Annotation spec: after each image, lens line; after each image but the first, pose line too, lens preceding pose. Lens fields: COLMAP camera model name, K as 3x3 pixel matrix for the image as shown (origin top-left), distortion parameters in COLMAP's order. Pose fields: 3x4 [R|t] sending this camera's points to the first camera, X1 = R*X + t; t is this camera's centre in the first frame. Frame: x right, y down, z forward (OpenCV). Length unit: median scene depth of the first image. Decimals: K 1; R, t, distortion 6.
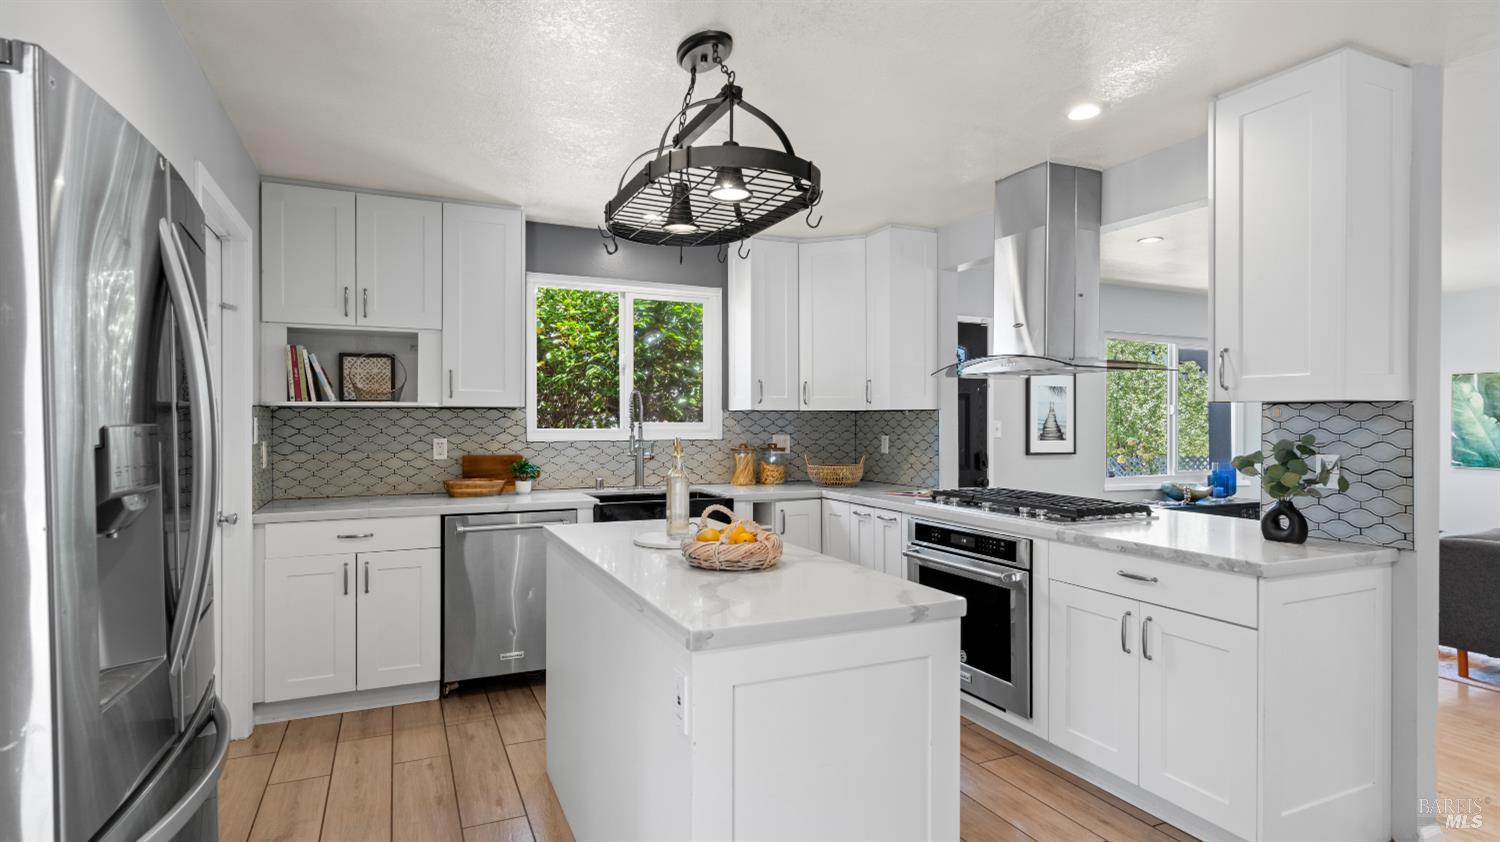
lens RADIAL K [[778.2, 0, 743.1], [0, 778.2, 422.0], [0, 0, 1]] dist [-0.002951, 0.004338]
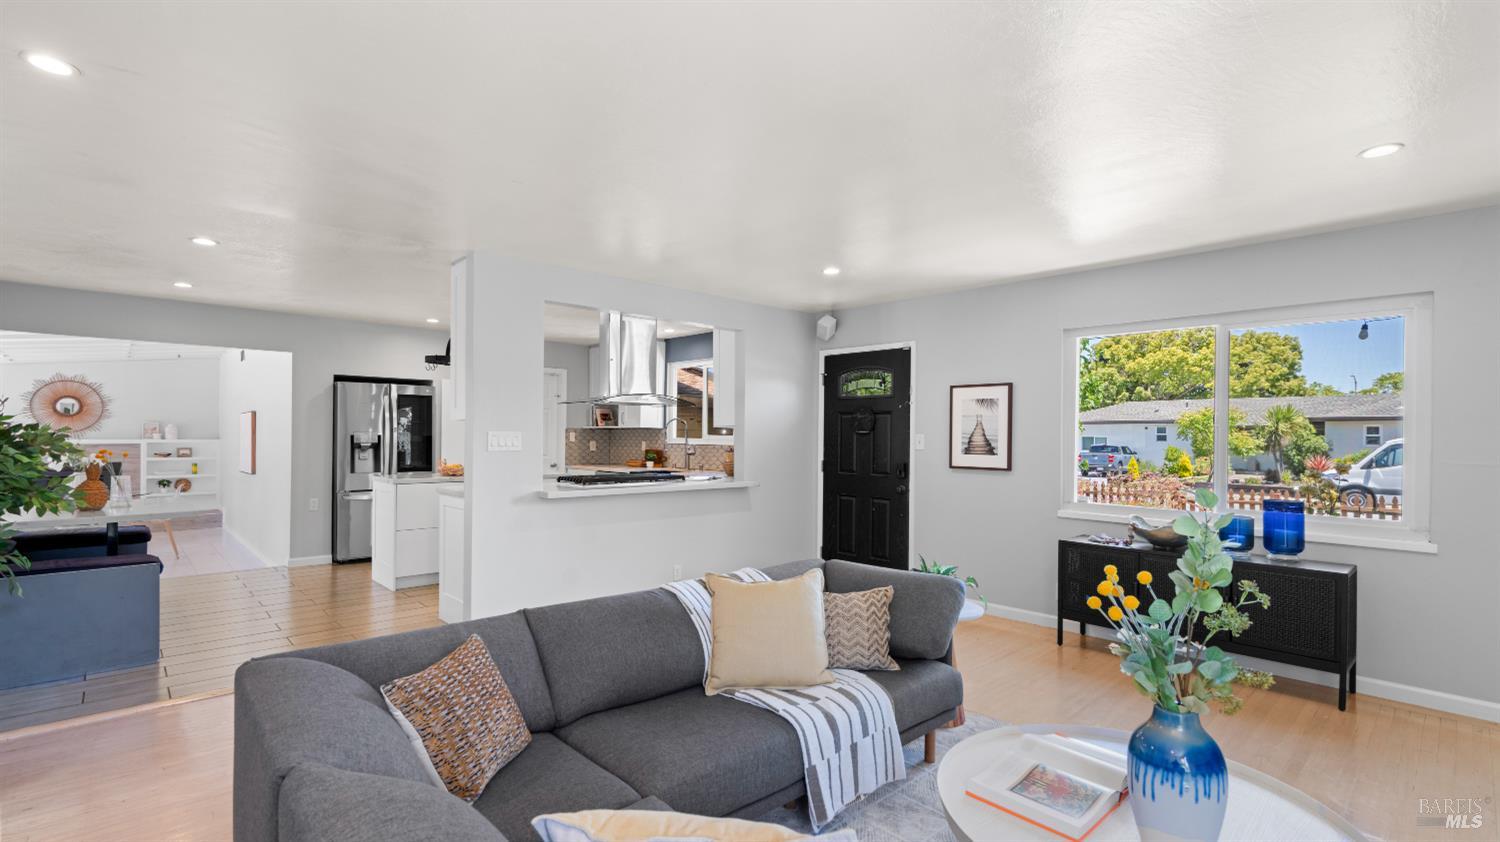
lens RADIAL K [[691.3, 0, 765.6], [0, 691.3, 434.3], [0, 0, 1]] dist [-0.030012, 0.011812]
pose [[0.328872, -0.002543, -0.944371, 1.555323], [-0.008250, 0.999950, -0.005566, 0.007047], [0.944338, 0.009621, 0.328835, 0.632104]]
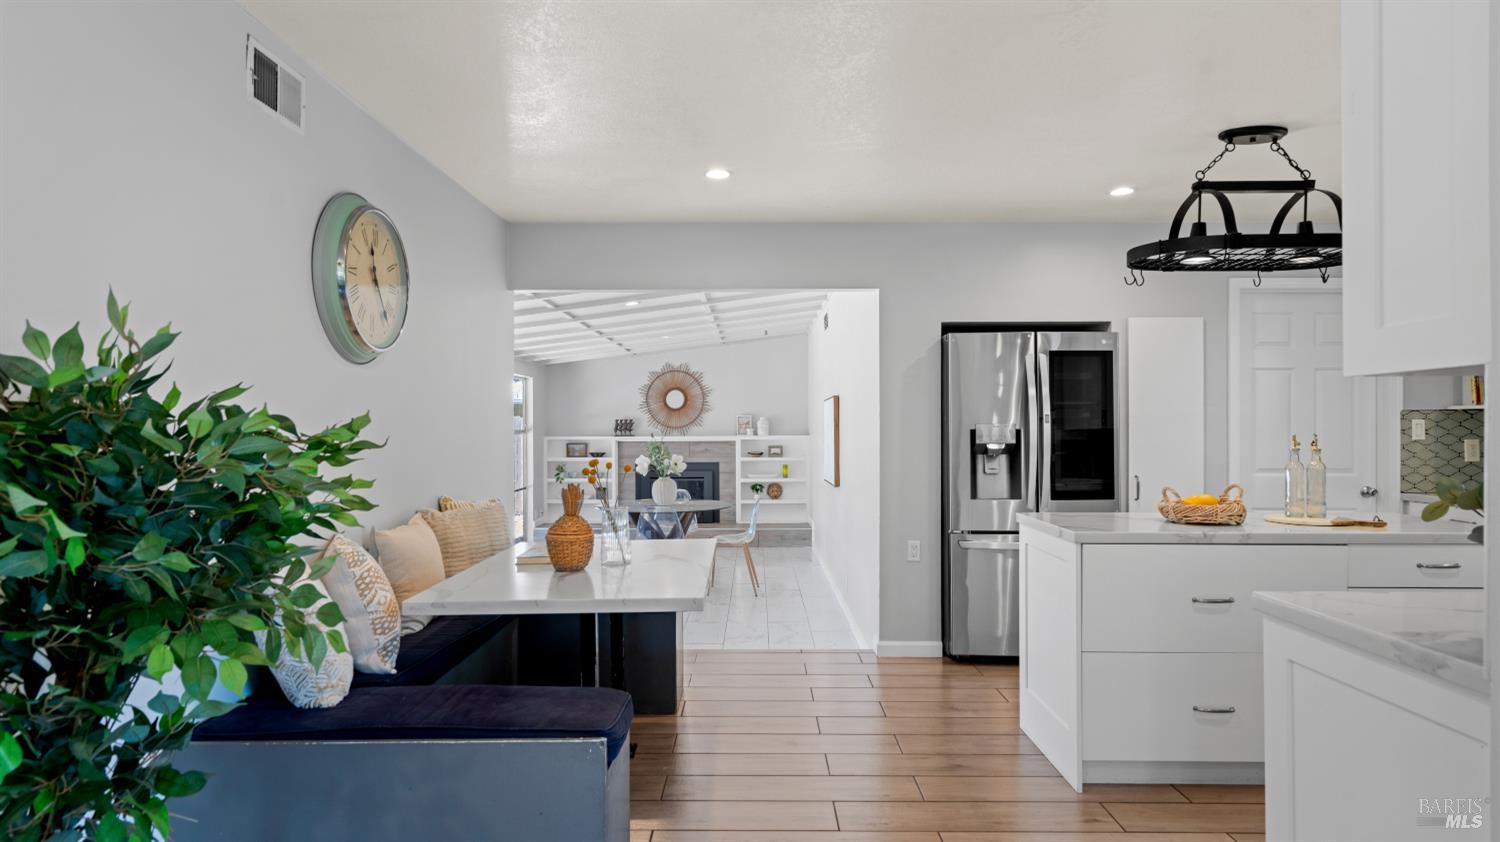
lens RADIAL K [[832.2, 0, 754.3], [0, 832.2, 422.9], [0, 0, 1]] dist [0.019956, 0.000803]
pose [[-0.418849, -0.005372, -0.908040, 0.835930], [0.000168, 0.999982, -0.005993, 0.005930], [0.908056, -0.002663, -0.418841, 0.444980]]
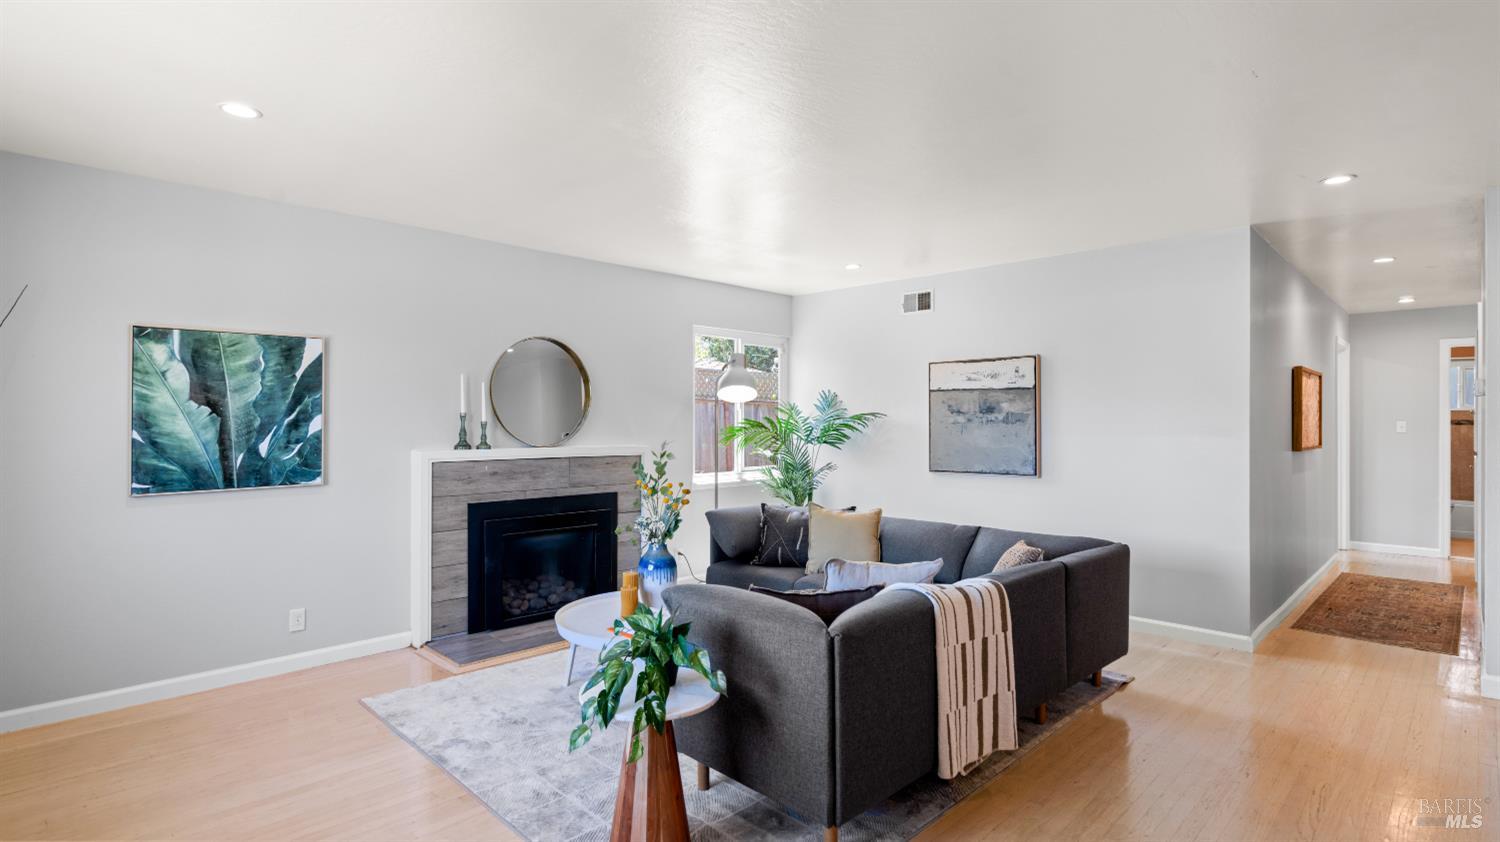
lens RADIAL K [[742.4, 0, 741.9], [0, 742.4, 417.2], [0, 0, 1]] dist [0.038135, 0.000022]
pose [[-0.344260, -0.002011, 0.938872, 0.396555], [-0.004063, 0.999992, 0.000652, 0.001371], [-0.938866, -0.003590, -0.344265, 1.178168]]
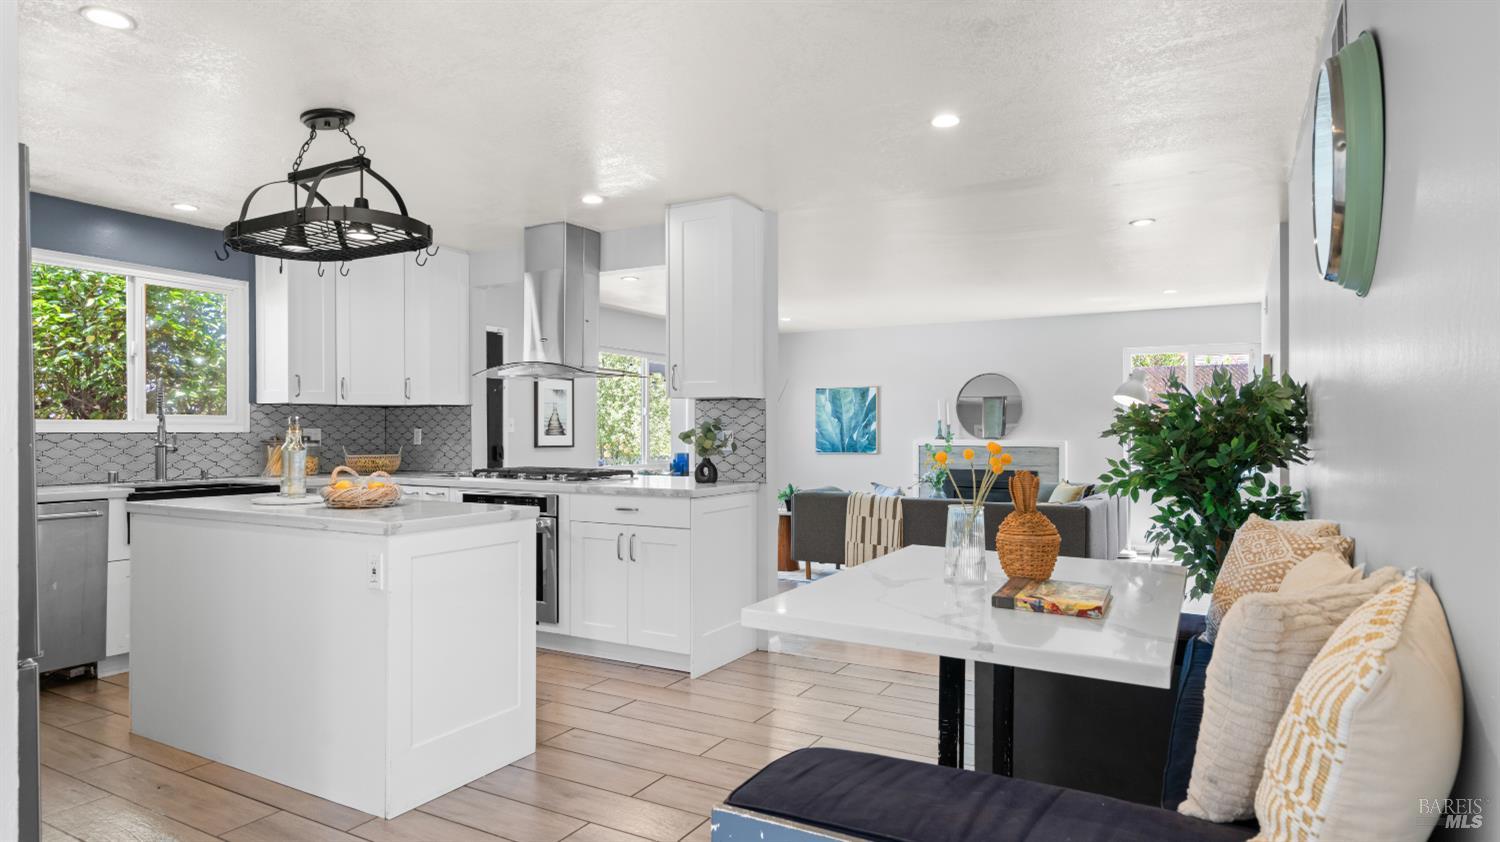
lens RADIAL K [[849.6, 0, 752.2], [0, 849.6, 431.9], [0, 0, 1]] dist [0.010854, 0.000118]
pose [[0.807448, -0.003246, 0.589930, -0.168712], [0.003552, 0.999993, 0.000640, 0.025901], [-0.589929, 0.001578, 0.807454, -0.300069]]
